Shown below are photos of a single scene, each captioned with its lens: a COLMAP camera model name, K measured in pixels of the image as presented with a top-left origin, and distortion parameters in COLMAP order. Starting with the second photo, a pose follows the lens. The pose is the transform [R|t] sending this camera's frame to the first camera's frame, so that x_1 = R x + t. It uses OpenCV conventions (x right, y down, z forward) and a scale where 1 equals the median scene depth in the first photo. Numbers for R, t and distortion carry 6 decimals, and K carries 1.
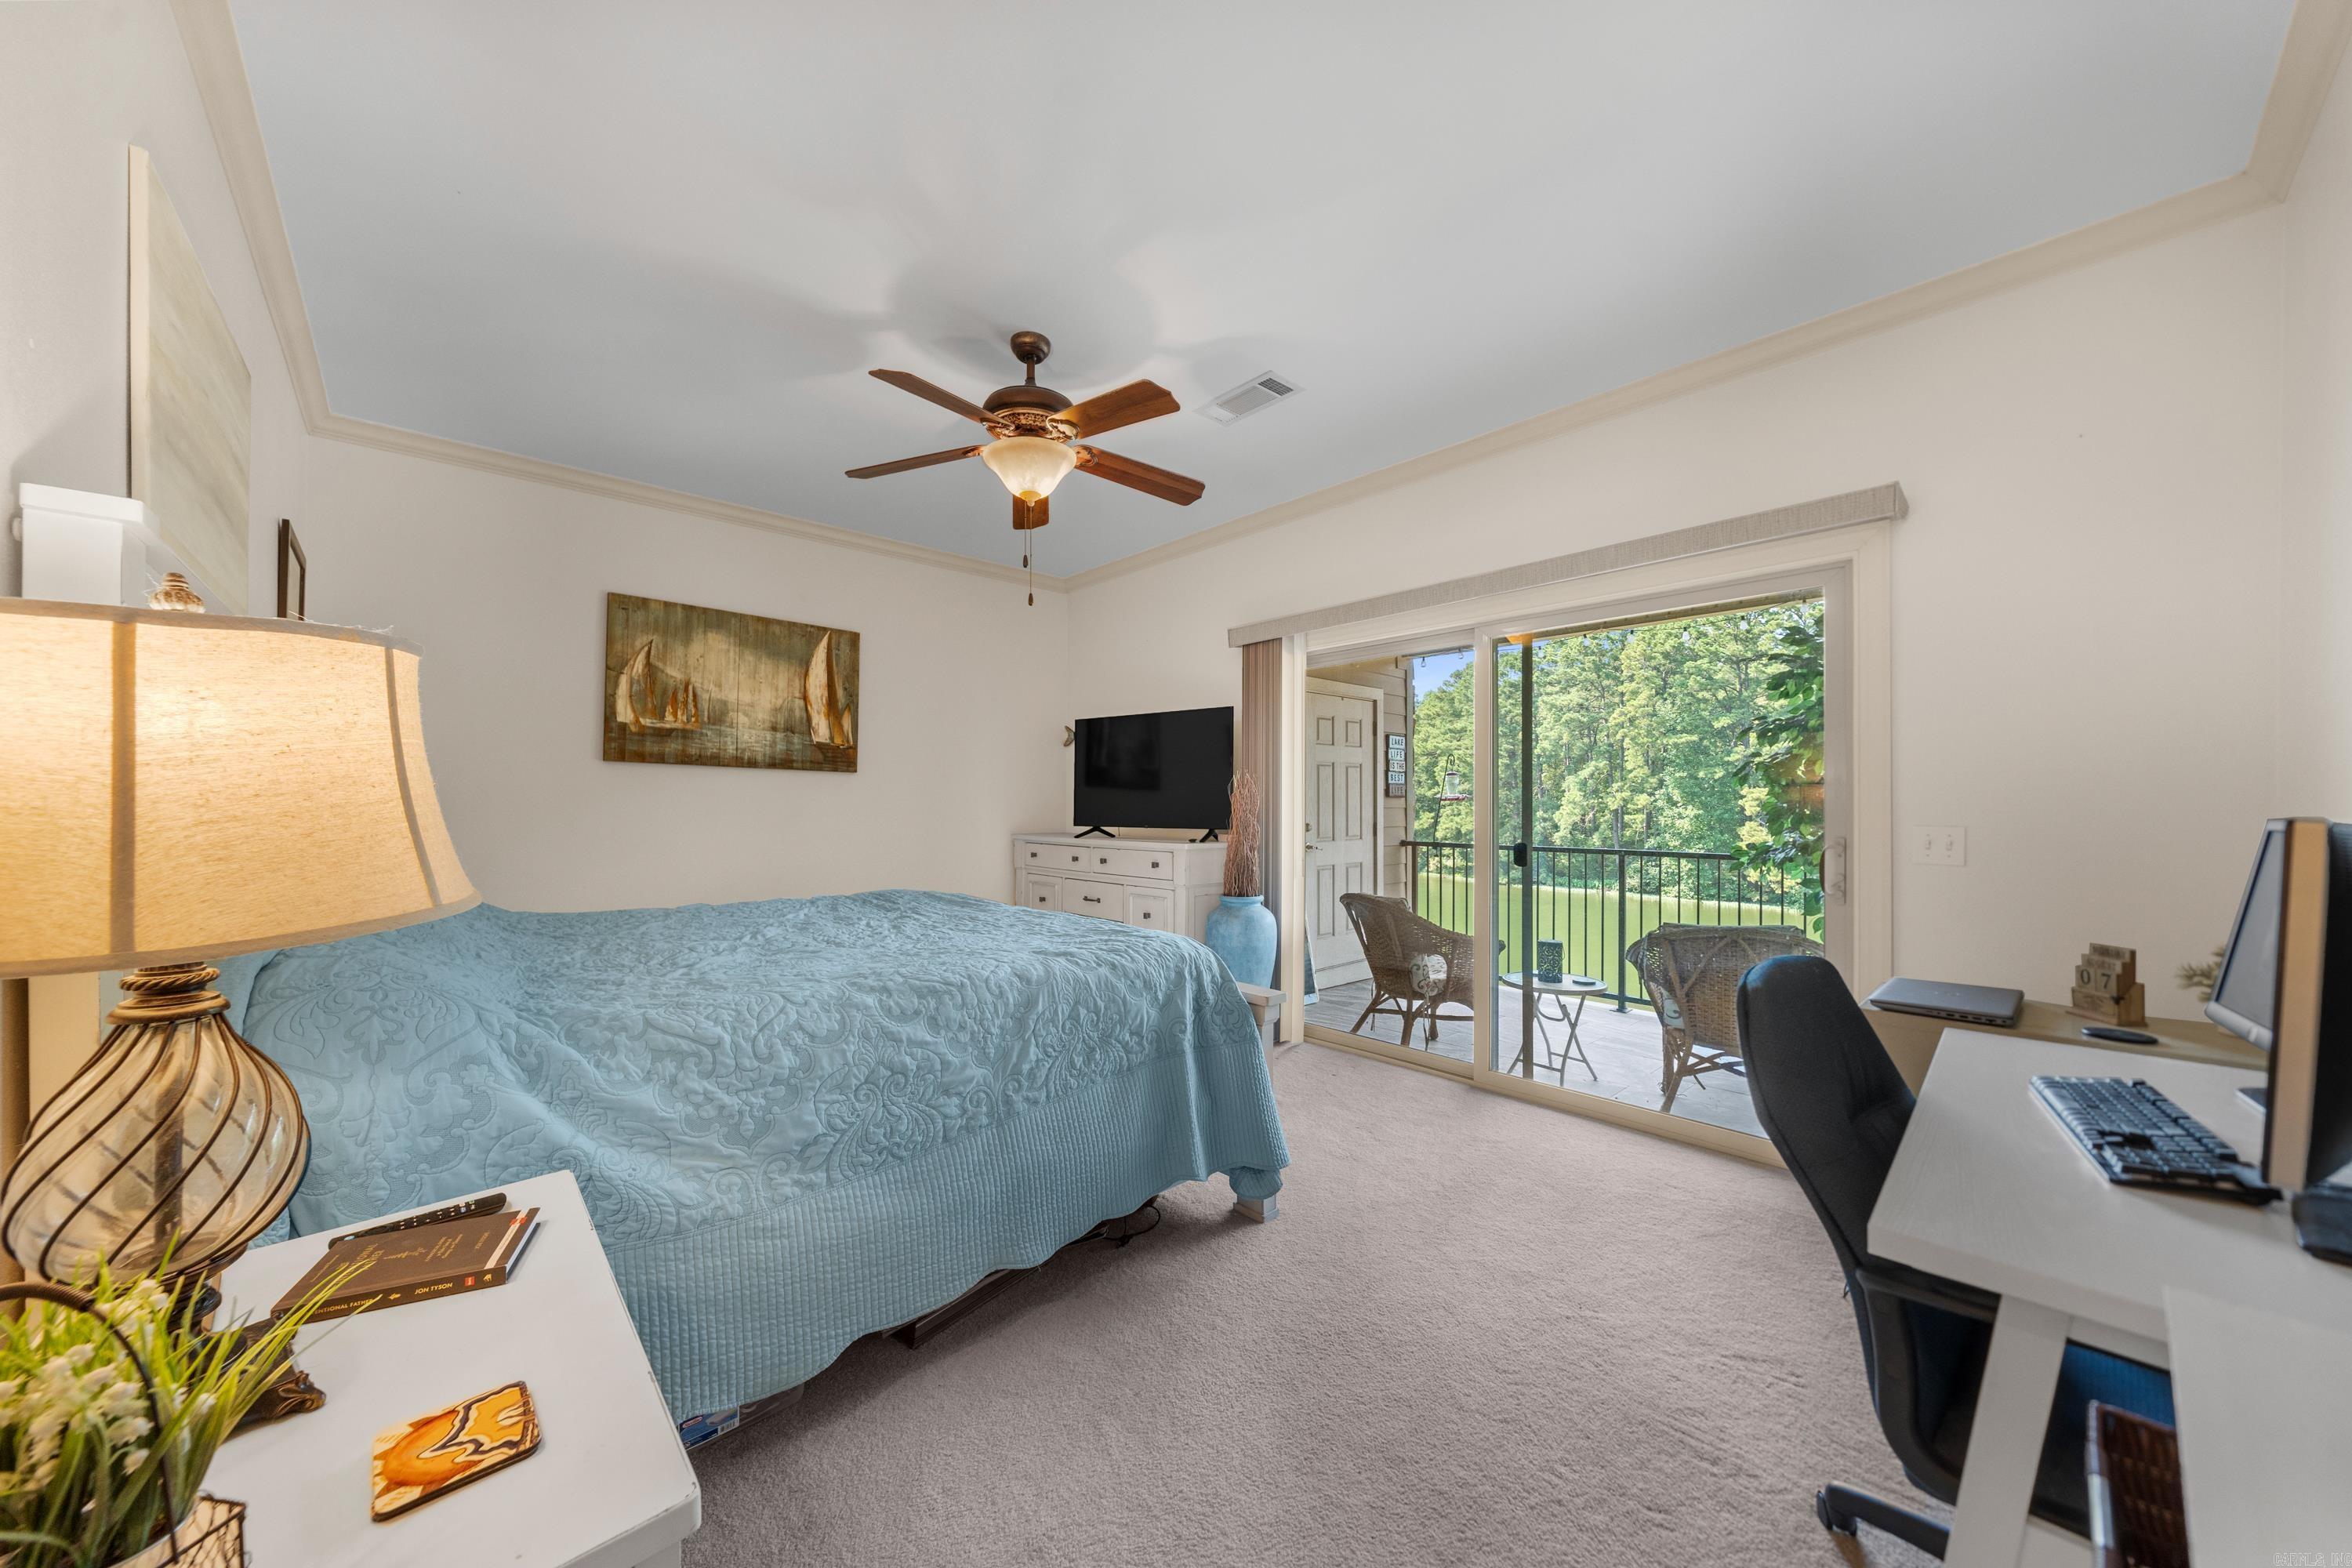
lens RADIAL K [[804.0, 0, 1136.0], [0, 804.0, 815.6], [0, 0, 1]] dist [-0.003912, 0.000192]
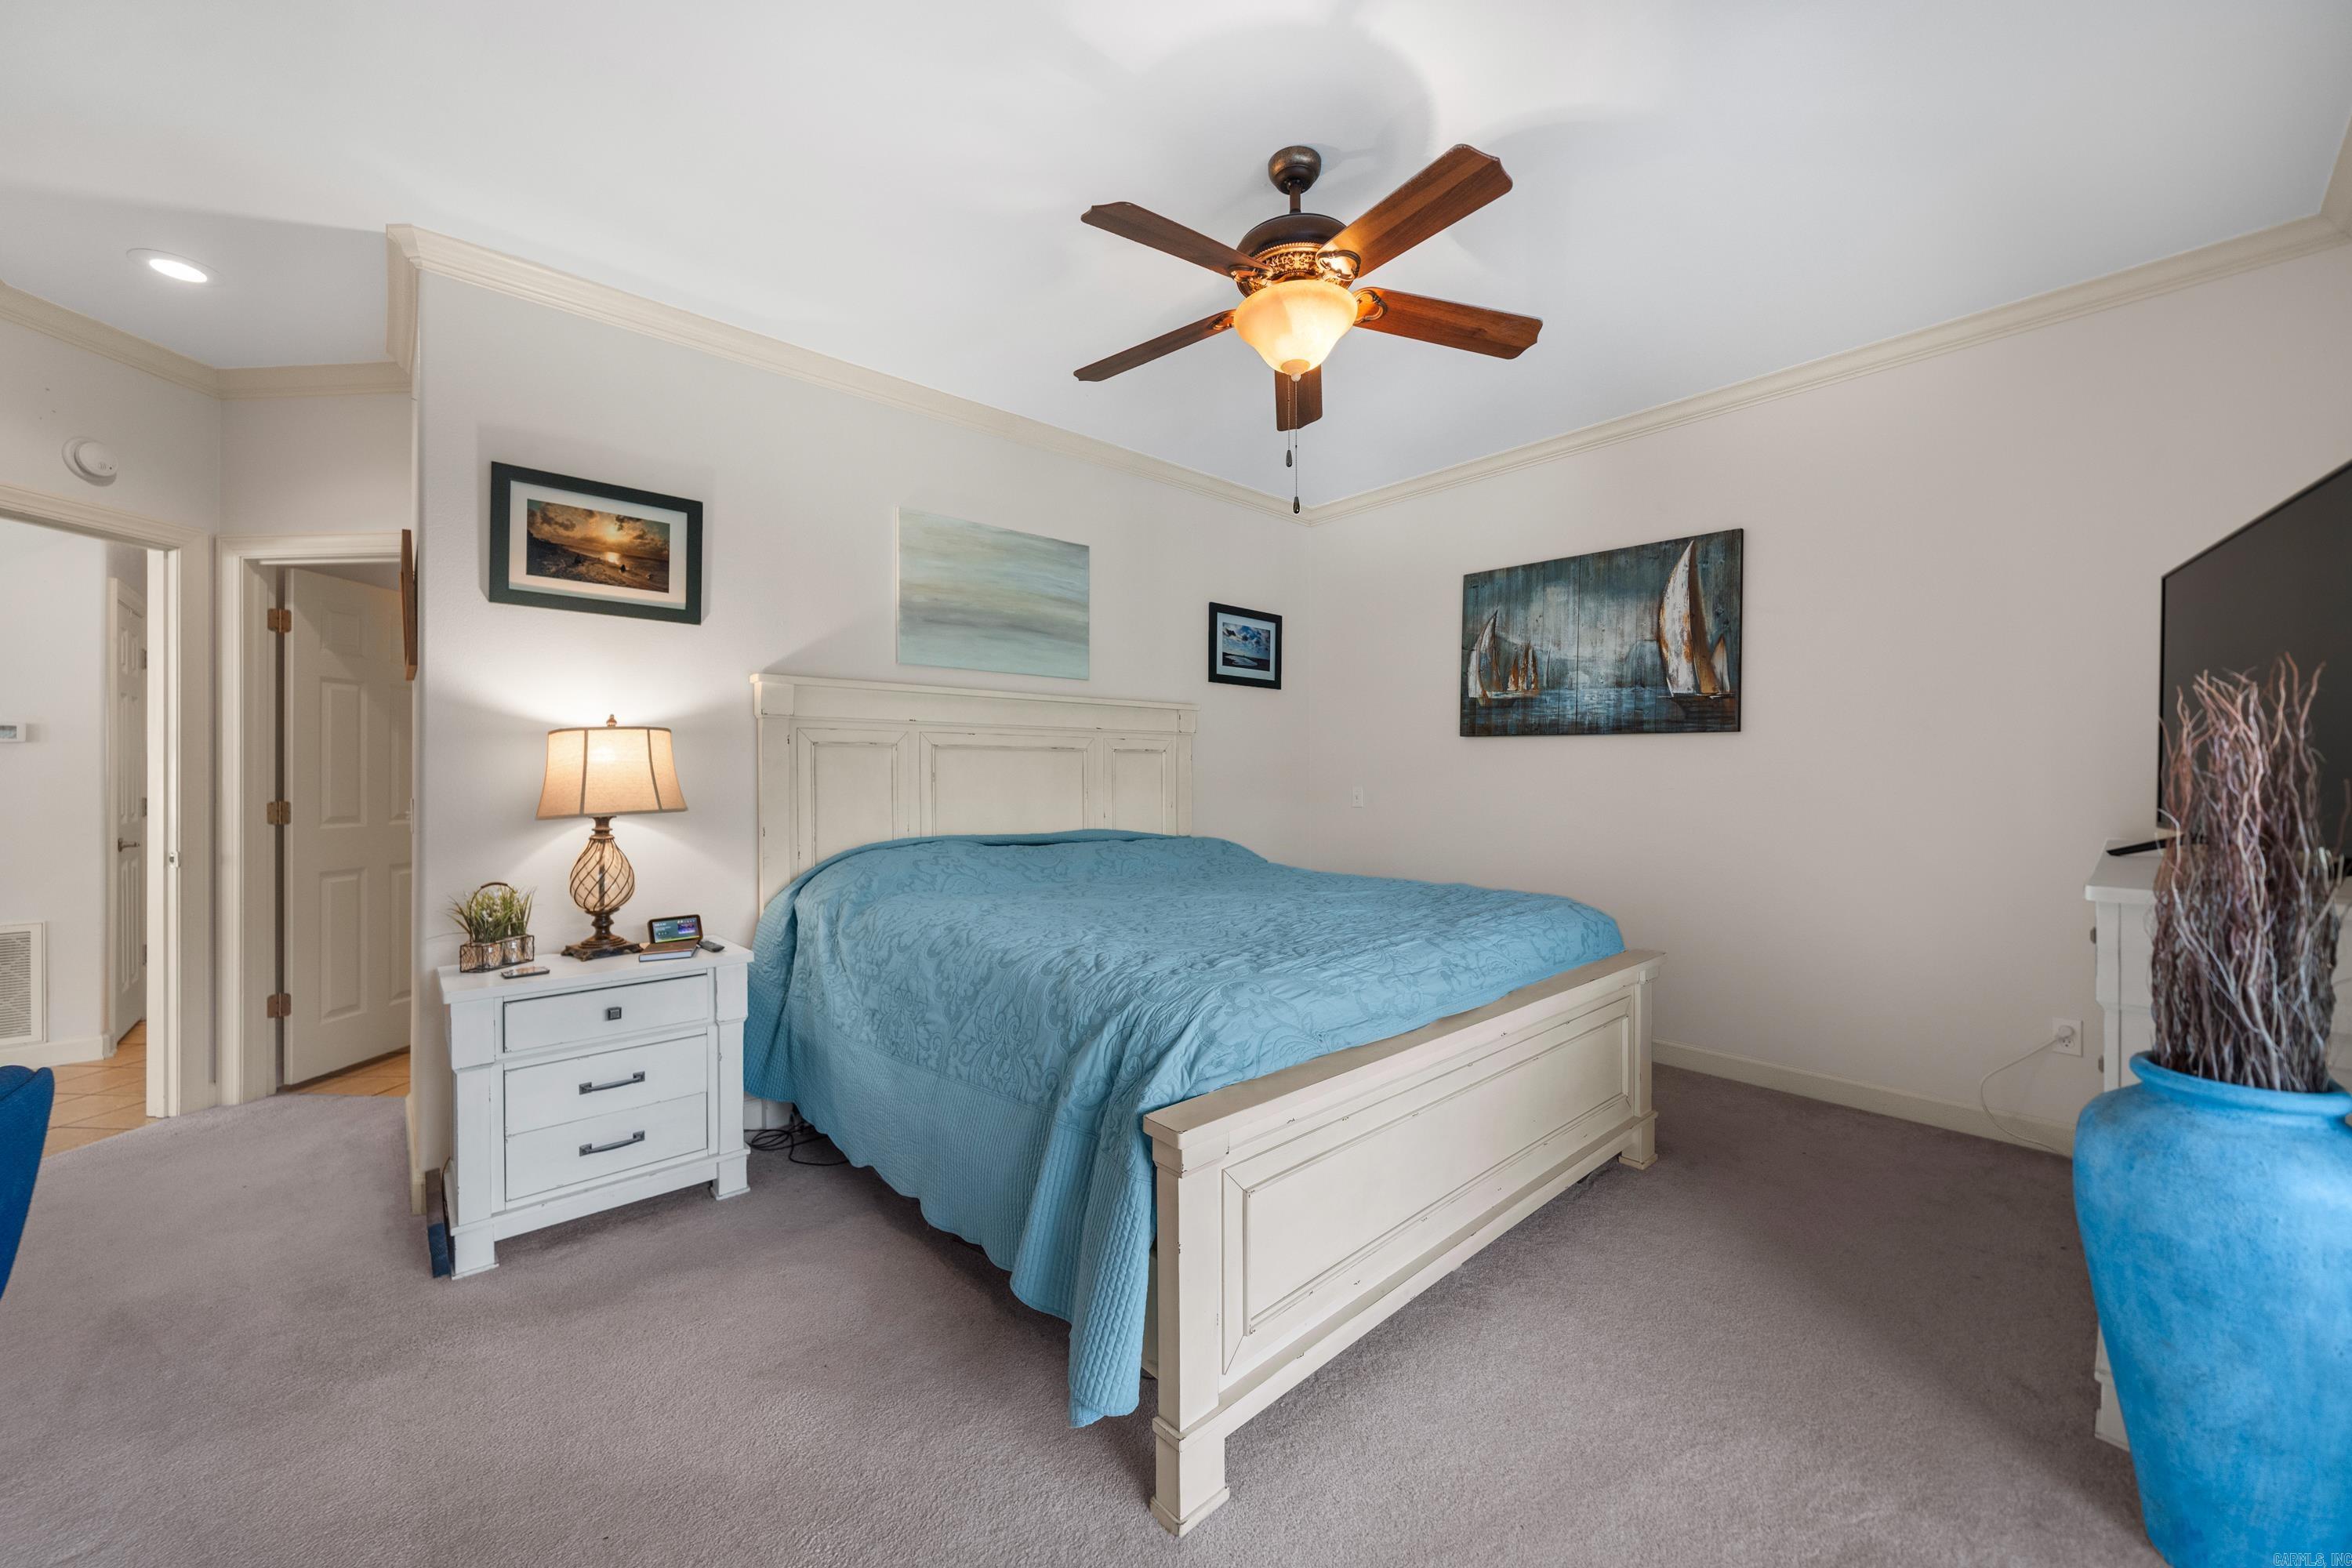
lens RADIAL K [[866.1, 0, 1171.8], [0, 866.1, 776.5], [0, 0, 1]] dist [-0.001737, -0.000034]
pose [[0.024280, -0.001274, -0.999704, 0.429613], [-0.012435, 0.999921, -0.001577, -0.008078], [0.999628, 0.012470, 0.024263, 0.549882]]
